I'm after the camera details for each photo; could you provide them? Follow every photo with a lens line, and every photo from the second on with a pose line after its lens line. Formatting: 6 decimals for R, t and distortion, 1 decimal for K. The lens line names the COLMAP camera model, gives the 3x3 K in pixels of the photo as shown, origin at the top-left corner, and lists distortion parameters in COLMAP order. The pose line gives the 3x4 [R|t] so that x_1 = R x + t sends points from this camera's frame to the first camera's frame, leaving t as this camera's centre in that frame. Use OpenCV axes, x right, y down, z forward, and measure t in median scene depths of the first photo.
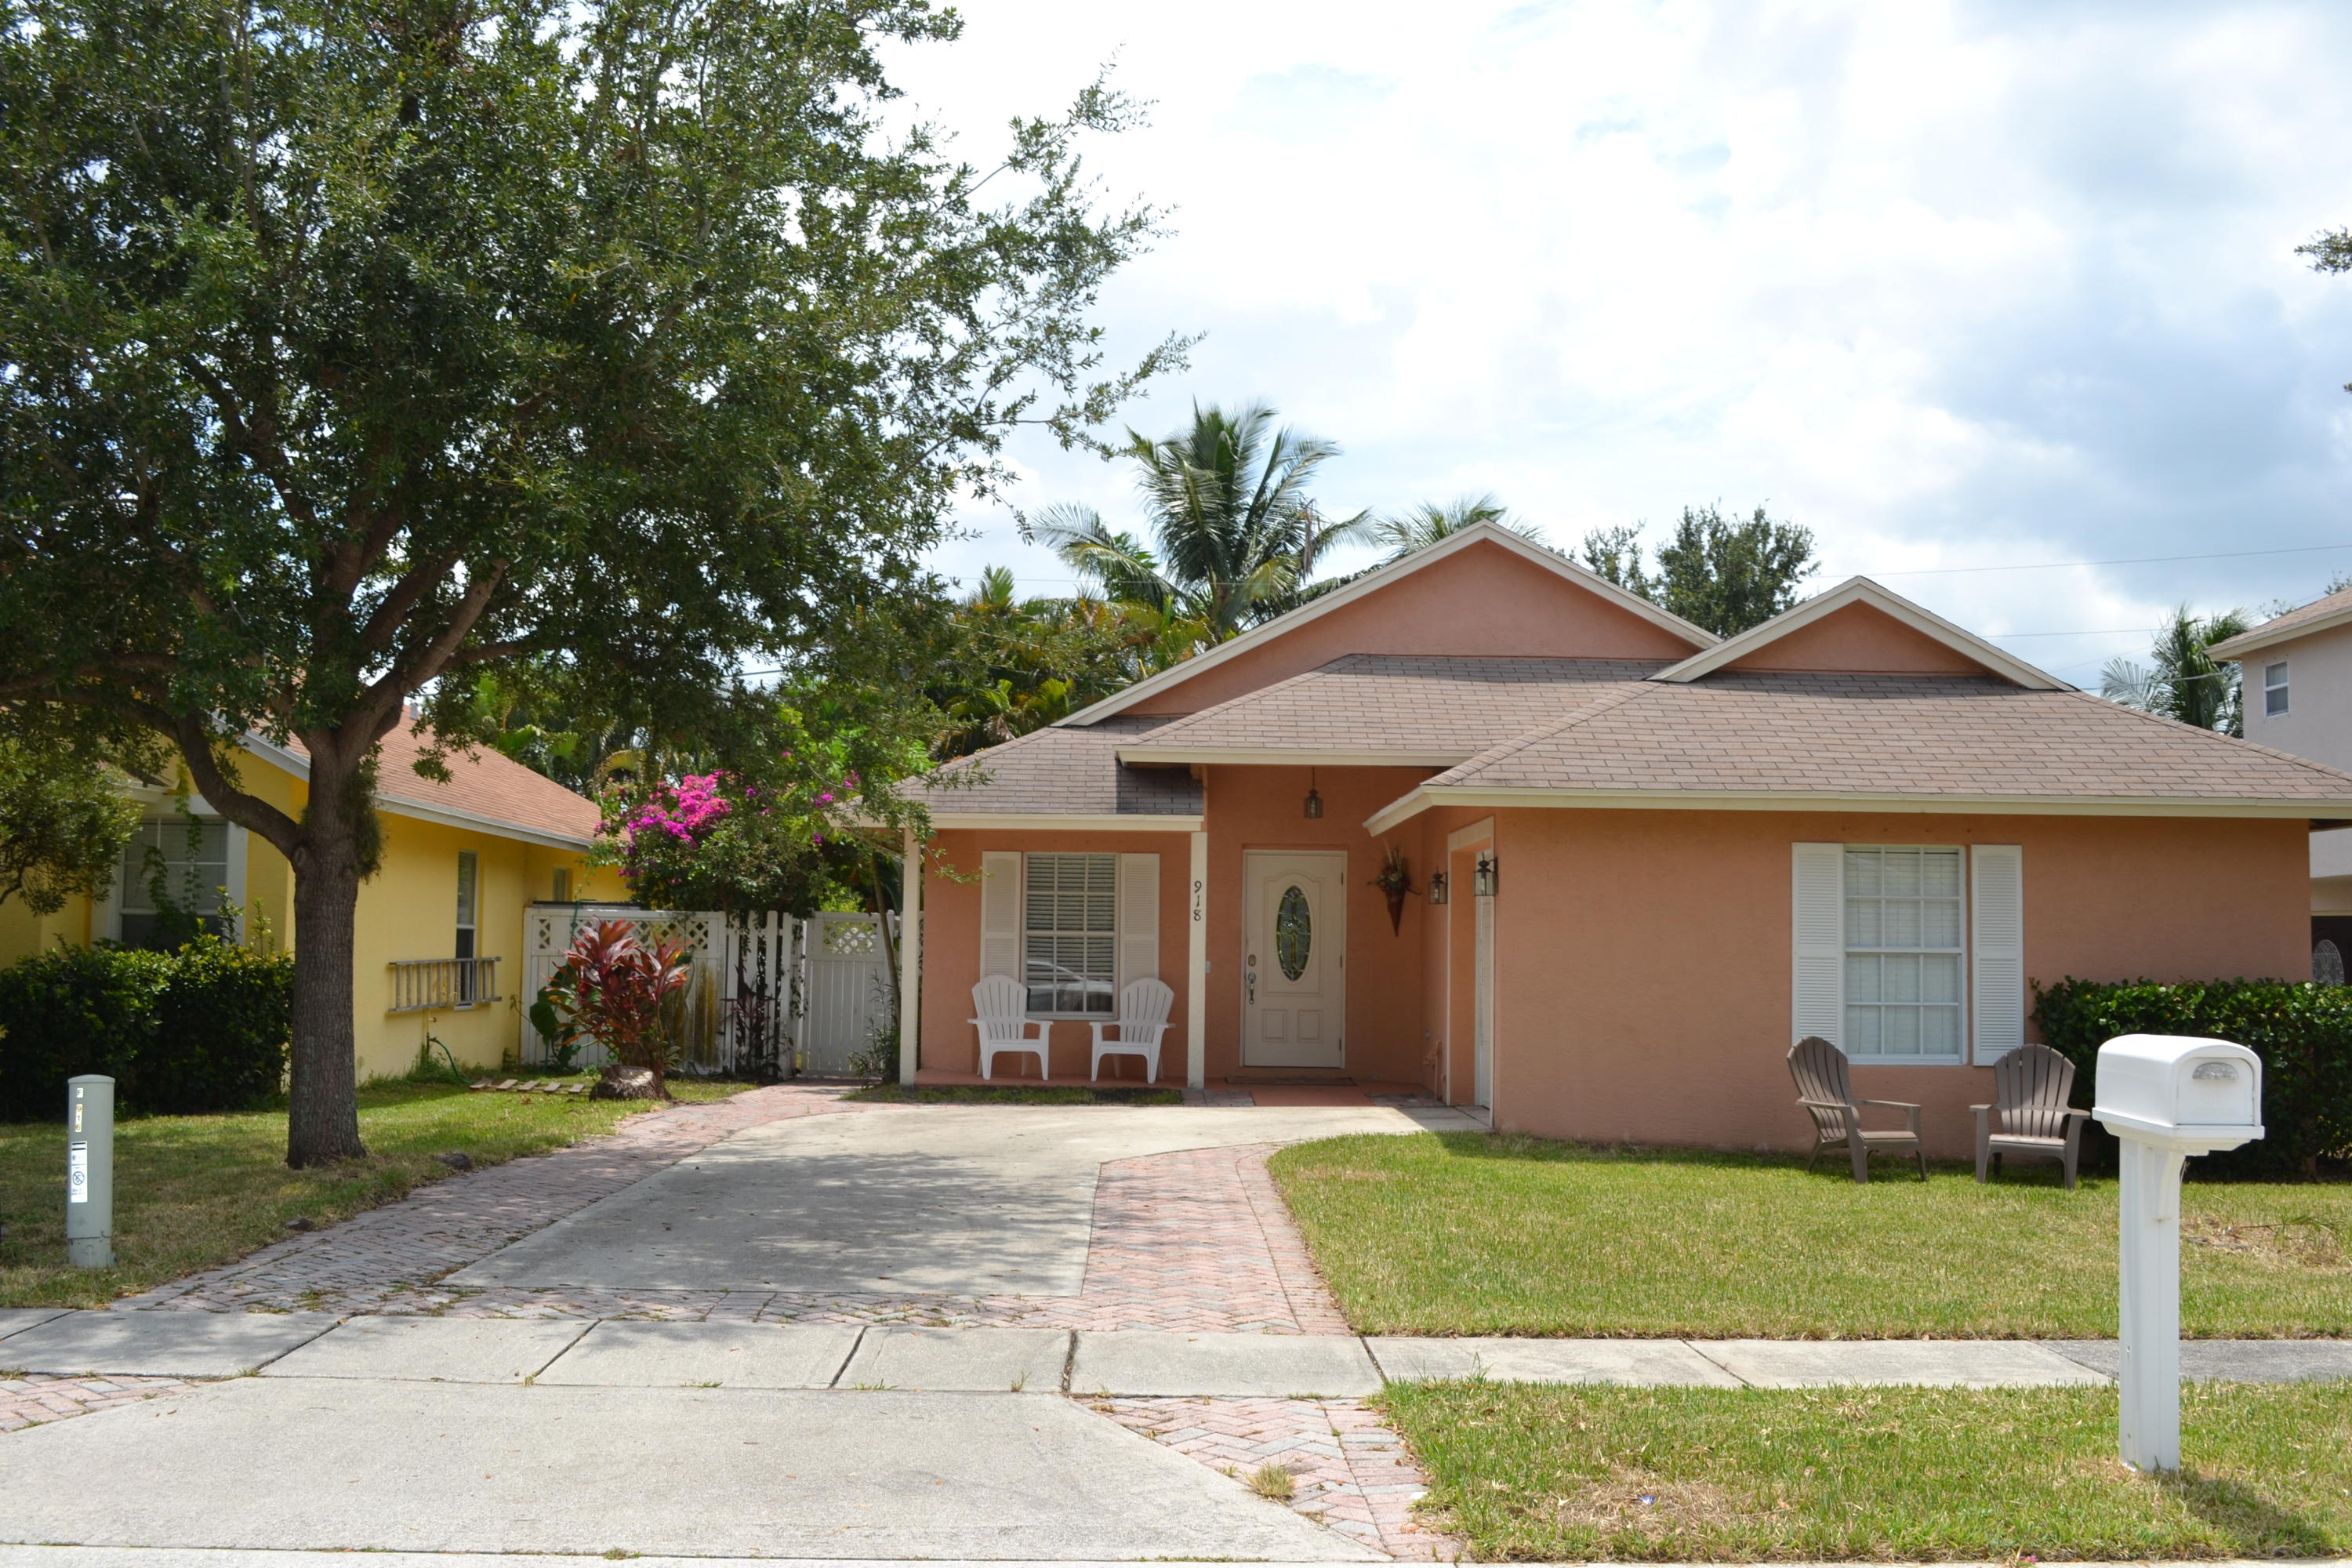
lens RADIAL K [[2339.9, 0, 1176.0], [0, 2339.9, 784.0], [0, 0, 1]] dist [-0.019890, -0.010237]
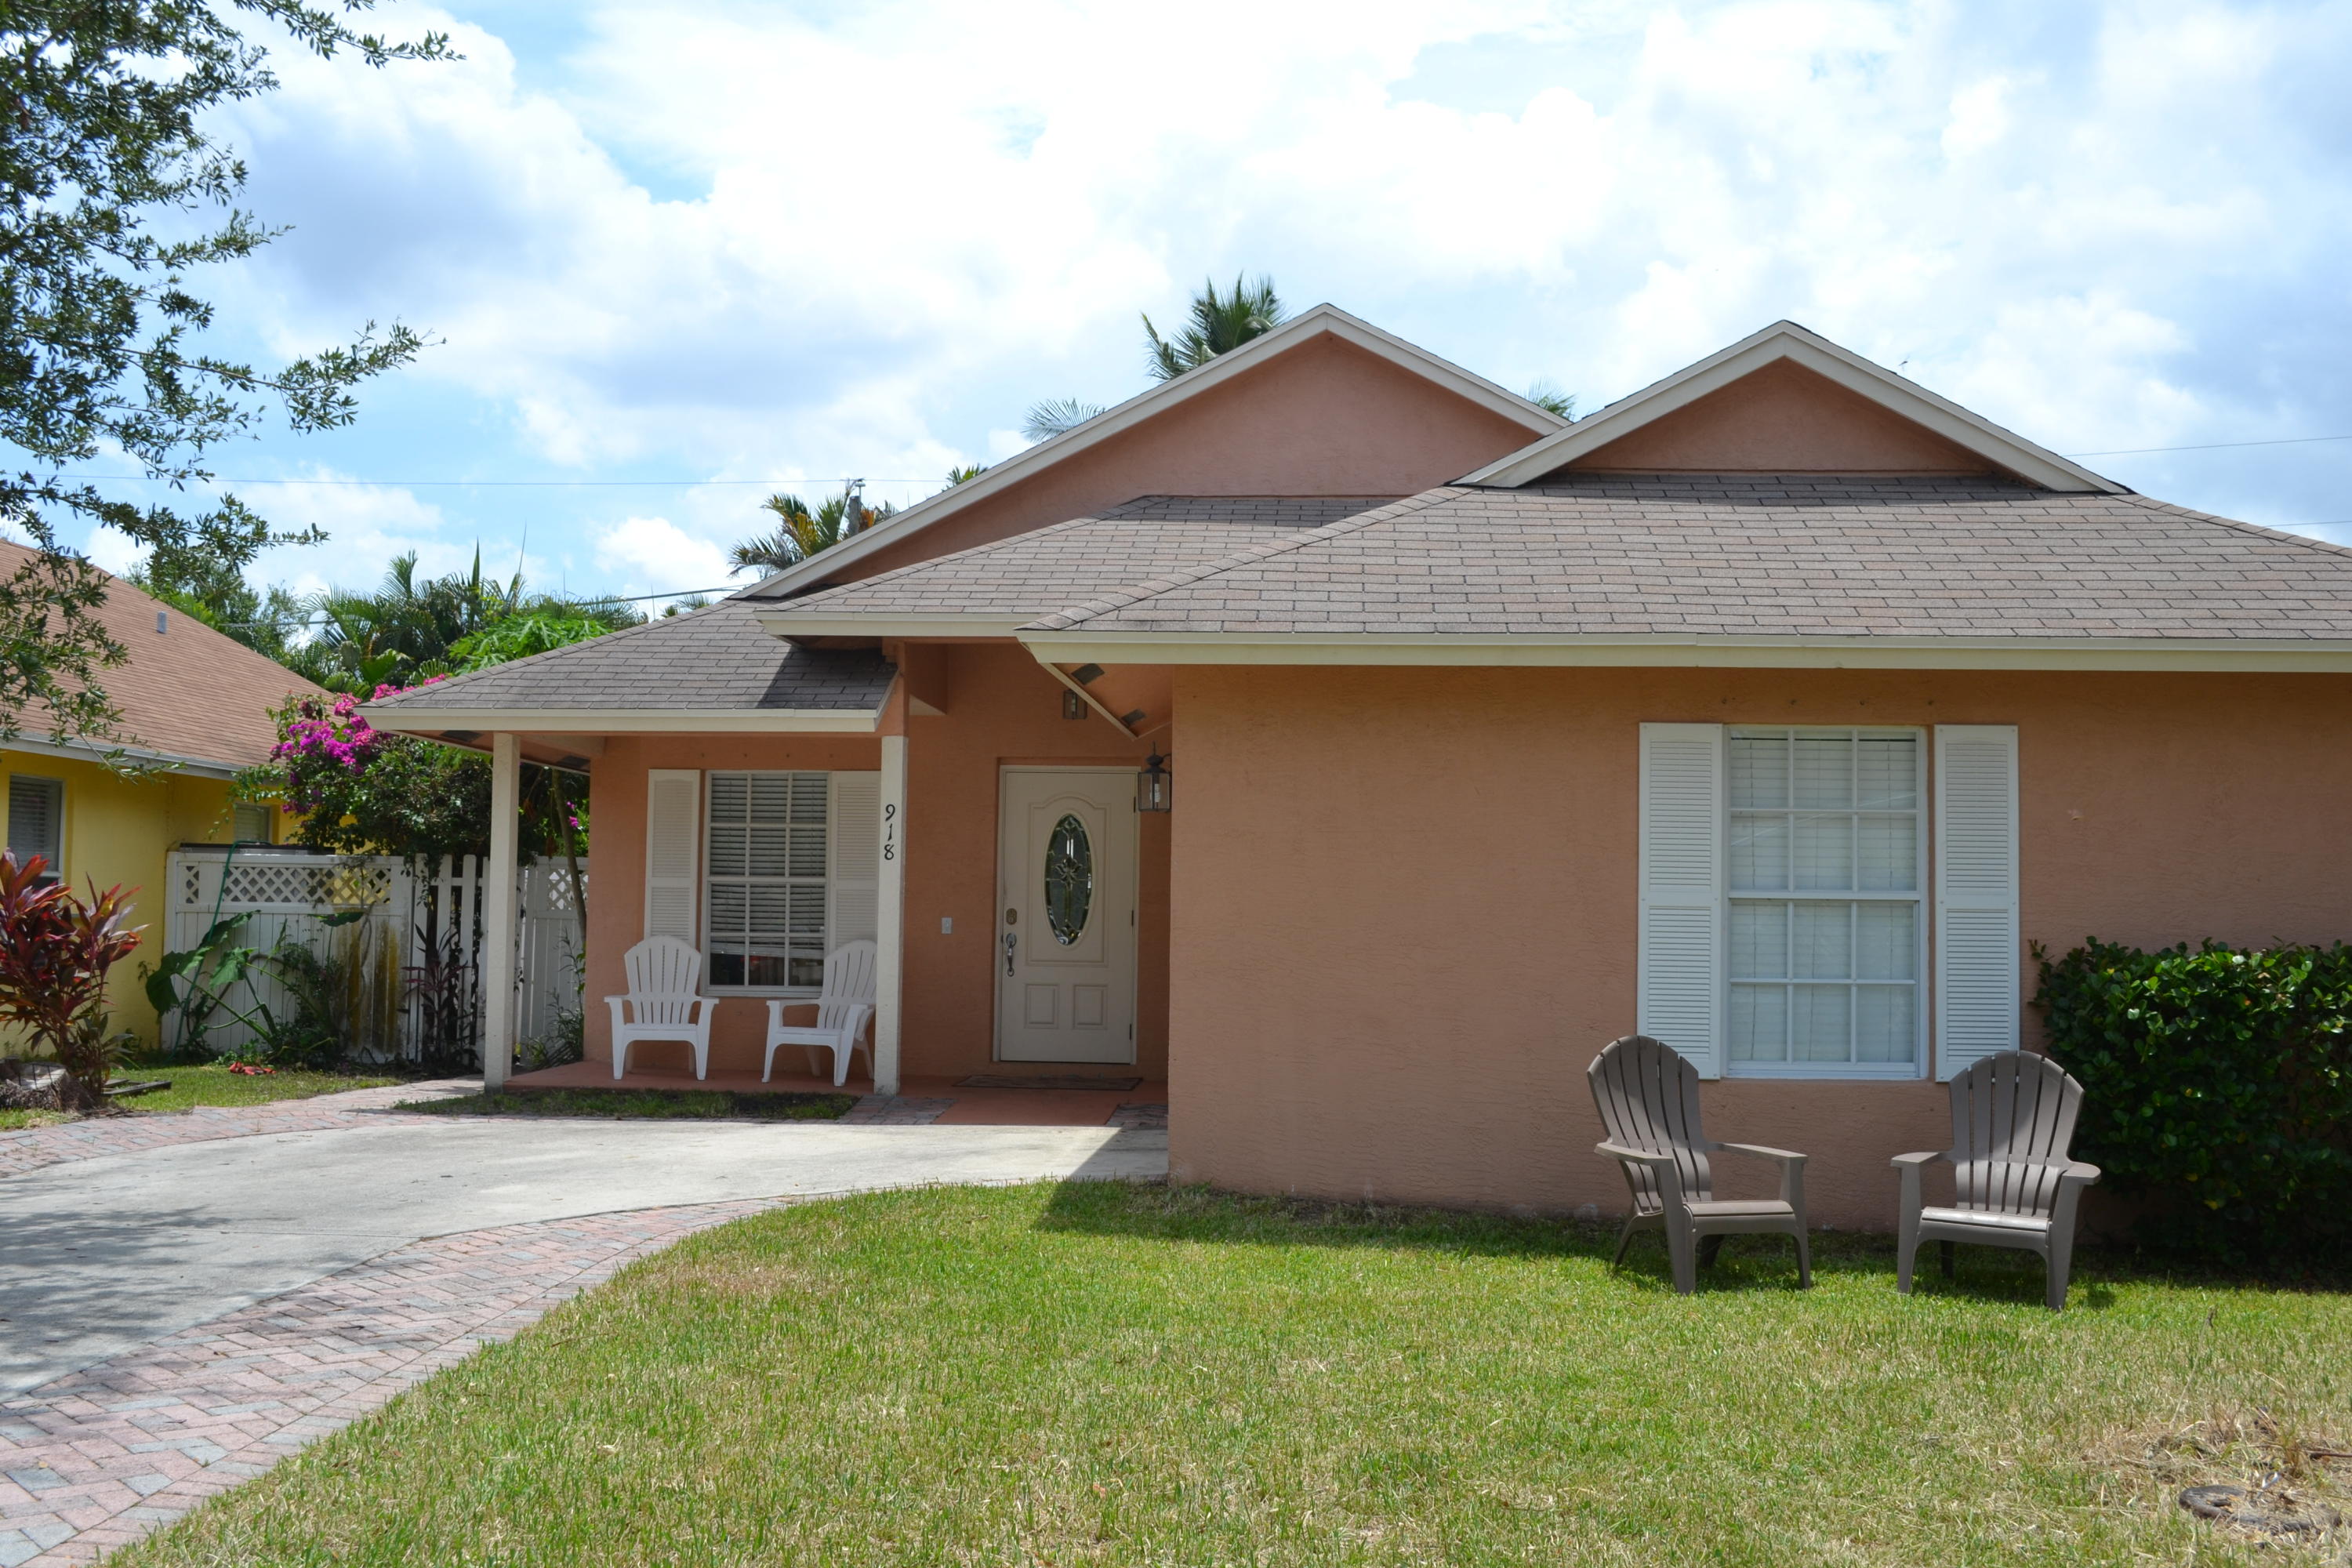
lens RADIAL K [[2339.9, 0, 1176.0], [0, 2339.9, 784.0], [0, 0, 1]] dist [-0.019890, -0.010237]
pose [[0.996707, -0.004480, -0.080957, 0.178334], [0.005631, 0.999886, 0.013997, 0.029852], [0.080885, -0.014406, 0.996619, 0.343257]]
